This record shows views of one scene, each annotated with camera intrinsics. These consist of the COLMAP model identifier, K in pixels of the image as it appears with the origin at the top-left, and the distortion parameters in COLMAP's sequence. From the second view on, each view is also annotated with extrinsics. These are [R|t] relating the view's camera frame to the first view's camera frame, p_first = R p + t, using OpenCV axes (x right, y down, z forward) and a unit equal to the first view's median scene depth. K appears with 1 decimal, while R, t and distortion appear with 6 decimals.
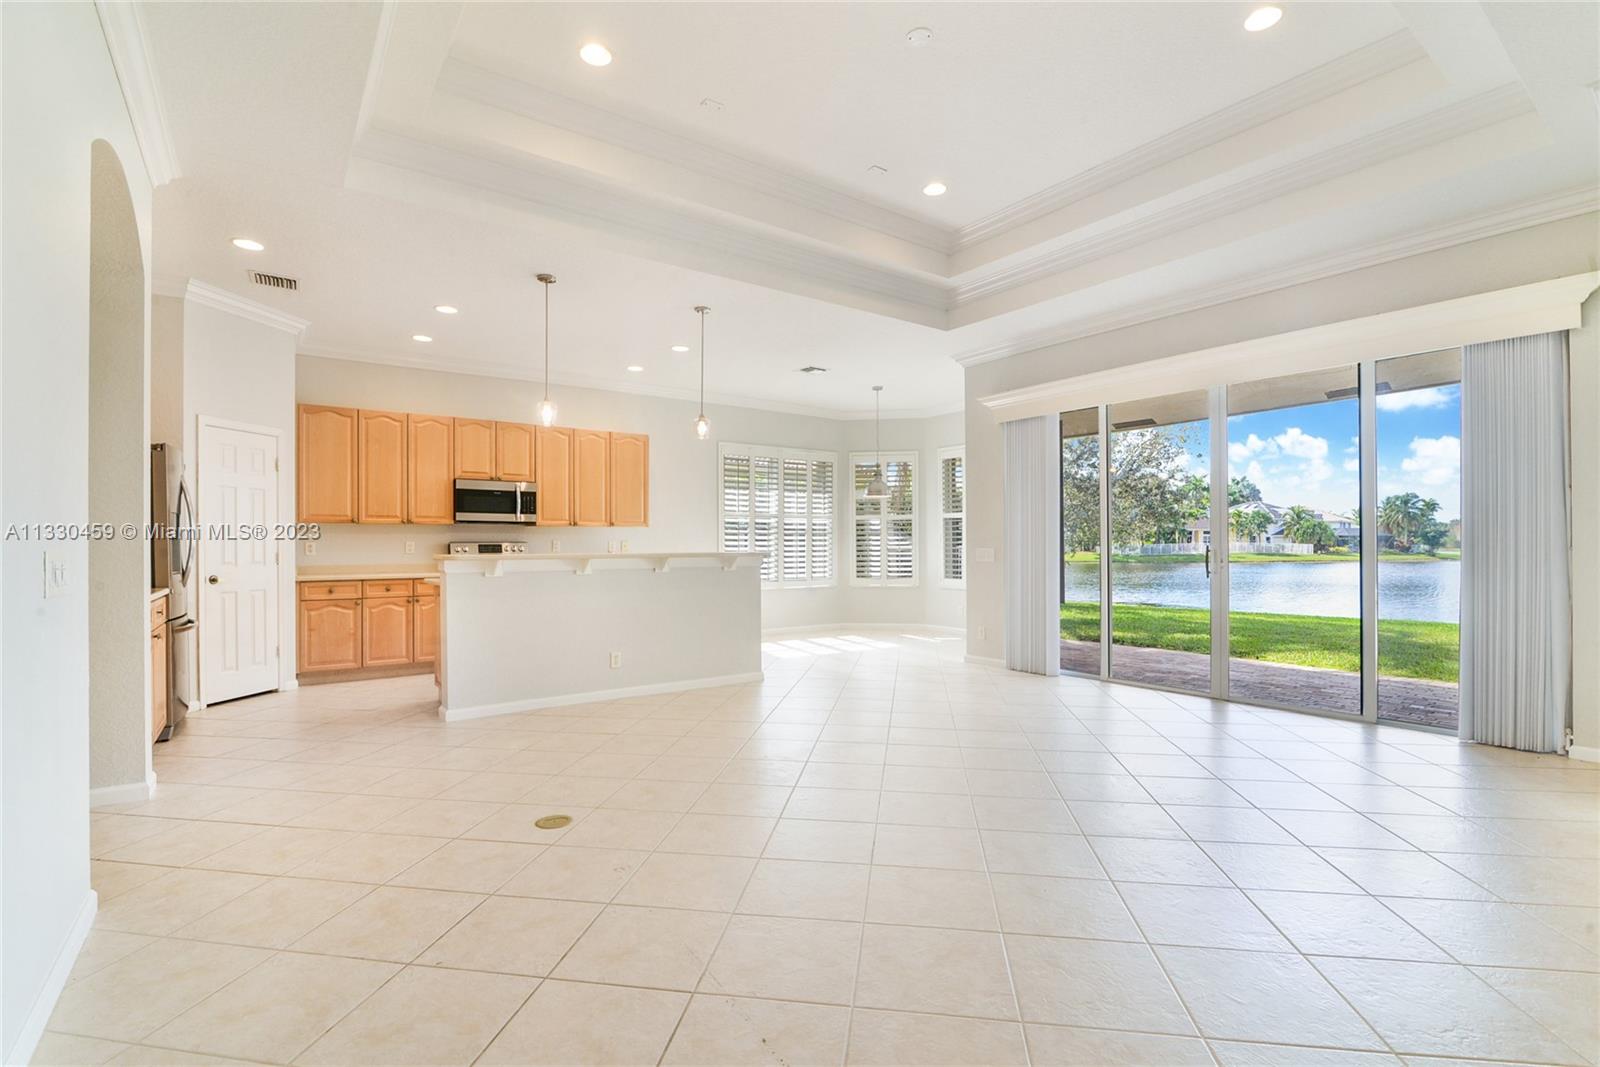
lens RADIAL K [[748.9, 0, 800.0], [0, 748.9, 533.5], [0, 0, 1]] dist [-0.009843, 0.000086]
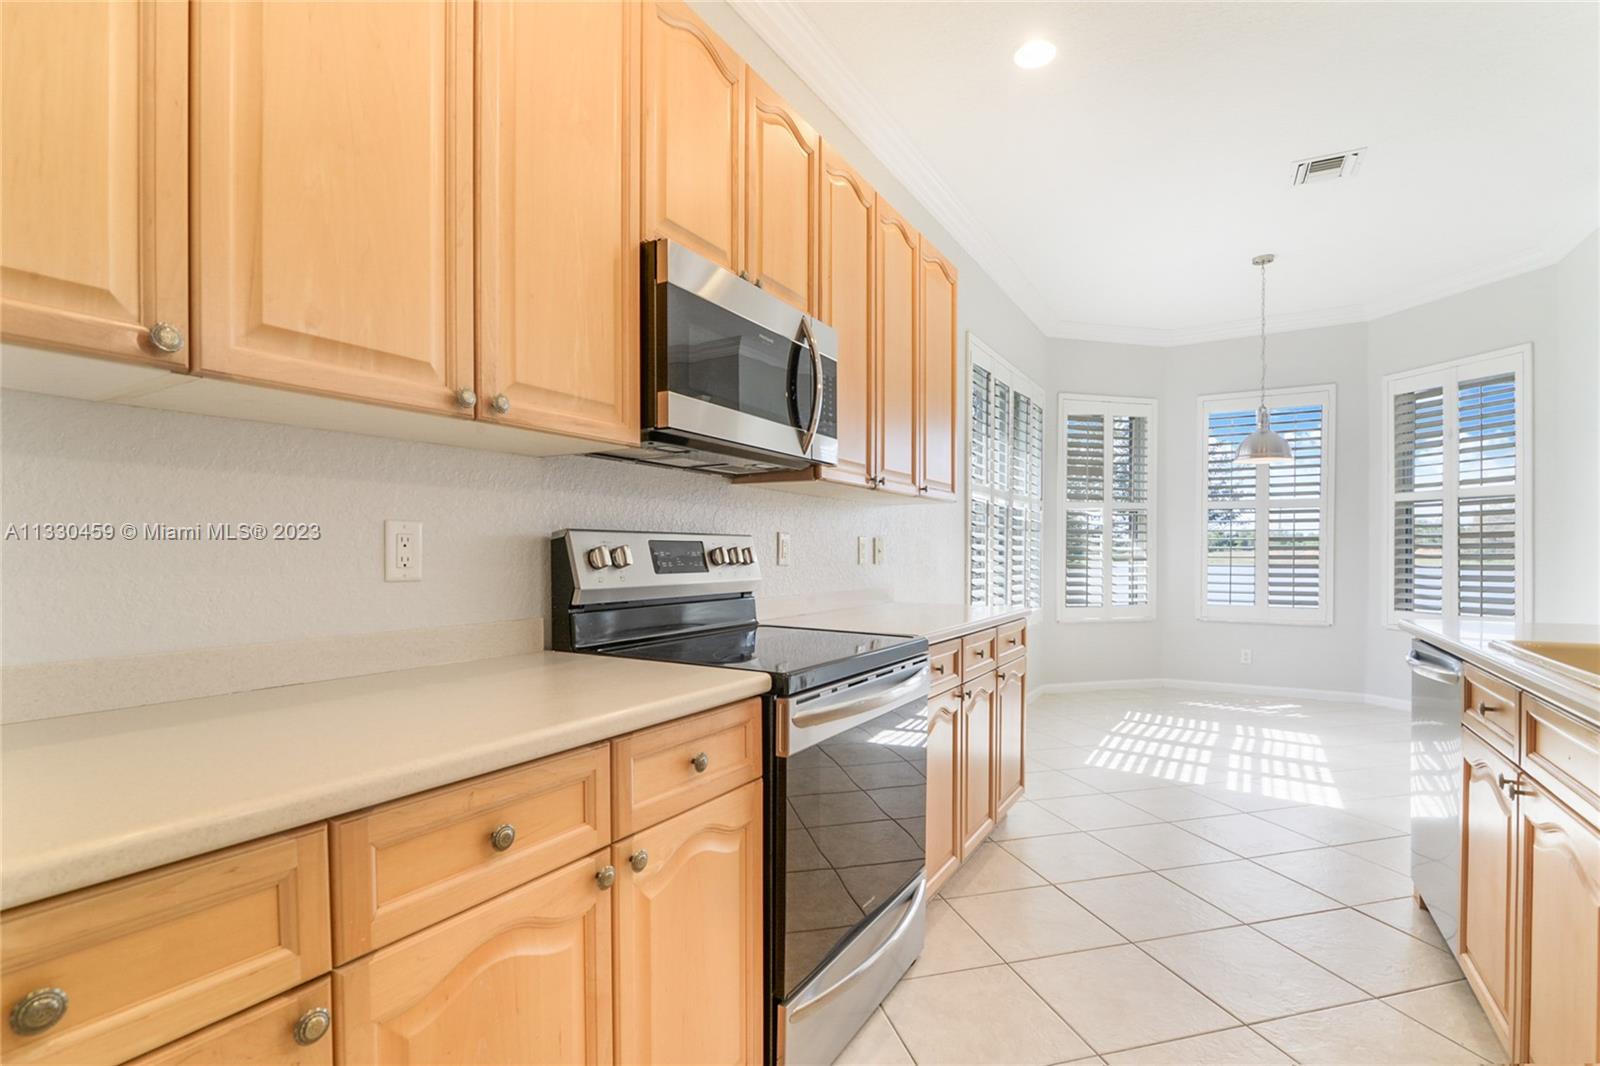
lens RADIAL K [[751.8, 0, 786.5], [0, 751.8, 540.1], [0, 0, 1]] dist [-0.001417, -0.000061]
pose [[0.922025, 0.014837, 0.386845, -0.494069], [-0.015726, 0.999876, -0.000868, 0.014718], [-0.386810, -0.005283, 0.922144, 0.750124]]
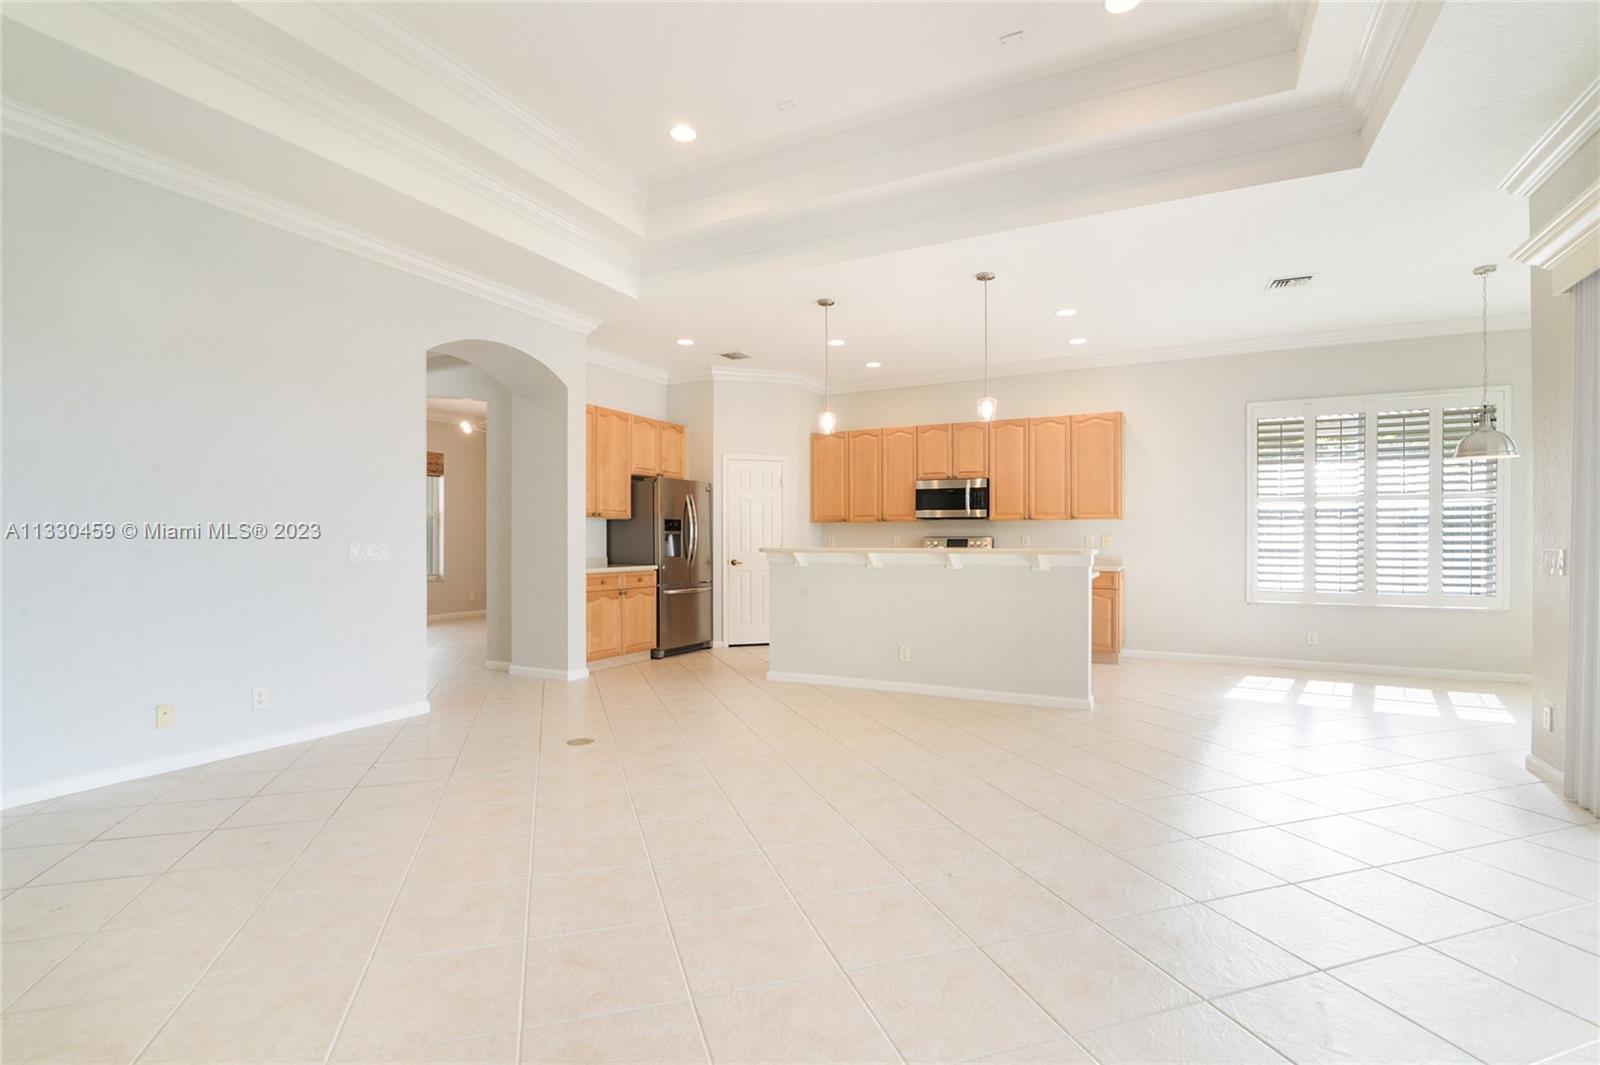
lens RADIAL K [[741.1, 0, 789.3], [0, 741.1, 541.7], [0, 0, 1]] dist [-0.013433, -0.000086]
pose [[0.444567, 0.005813, -0.895727, 0.435098], [0.011266, 0.999864, 0.012080, 0.002924], [0.895675, -0.015462, 0.444440, 0.317294]]
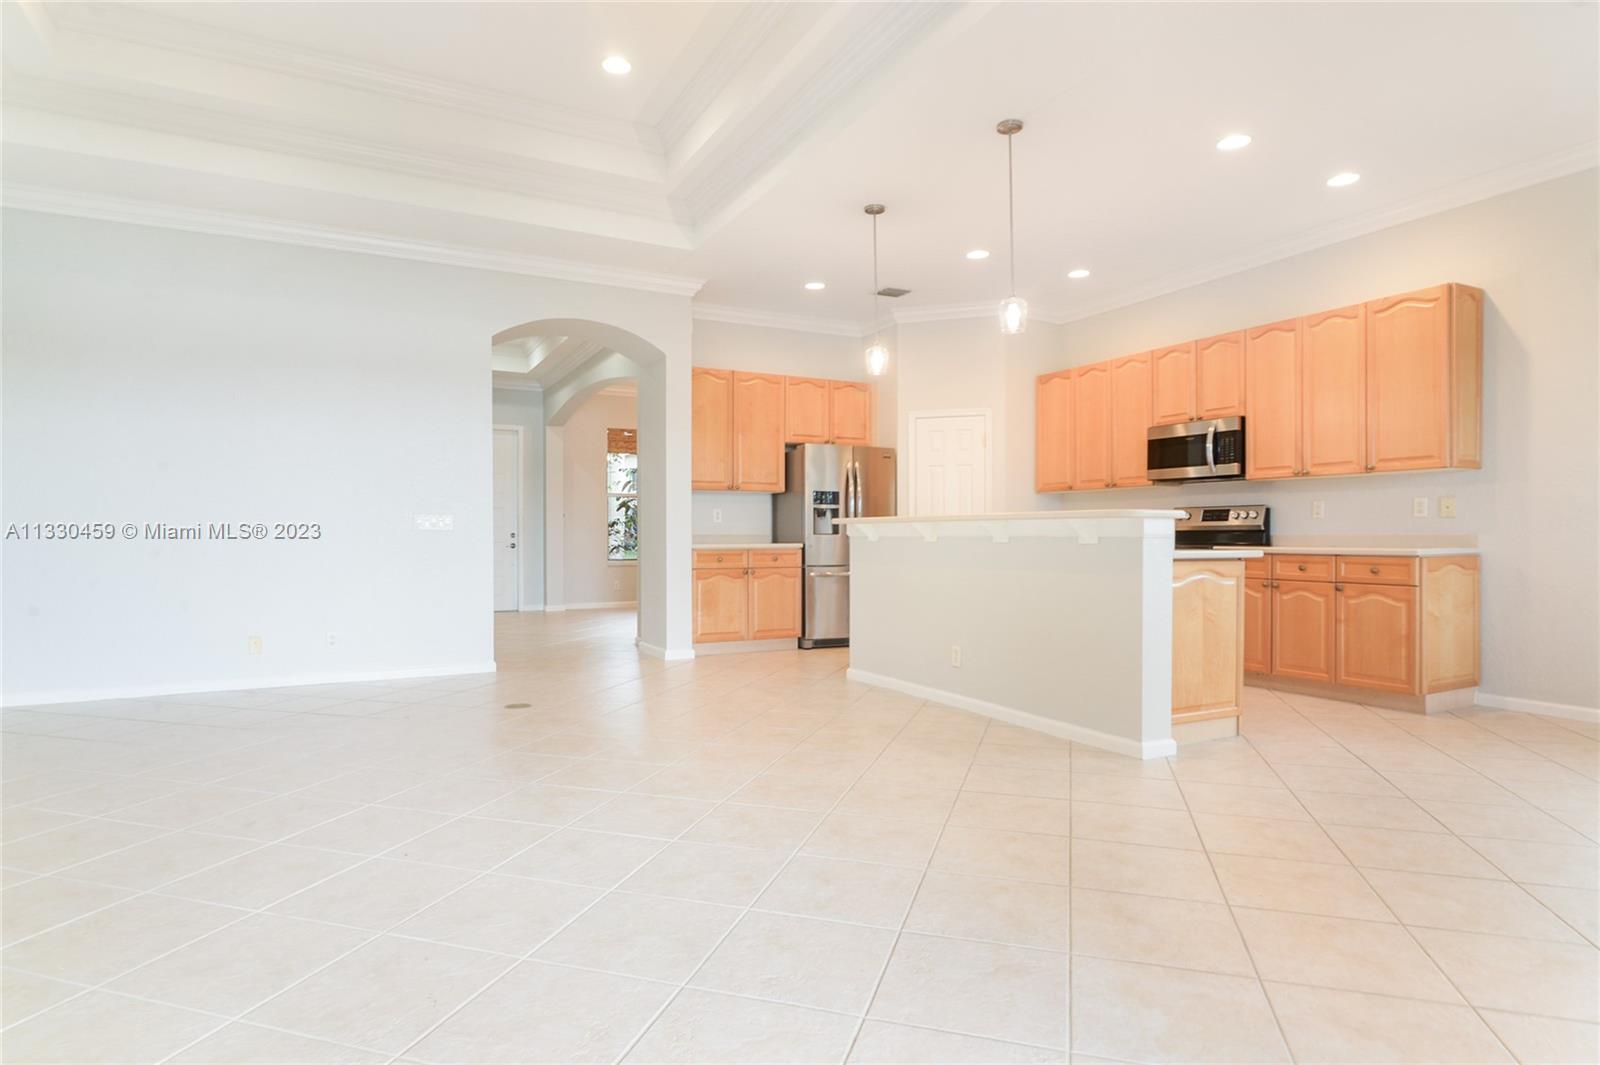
lens RADIAL K [[875.2, 0, 799.2], [0, 875.2, 538.0], [0, 0, 1]] dist [-0.004265, 0.000209]
pose [[-0.144896, 0.008673, -0.989409, 0.492860], [0.017041, 0.999835, 0.006269, 0.030514], [0.989300, -0.015952, -0.145020, 0.732065]]
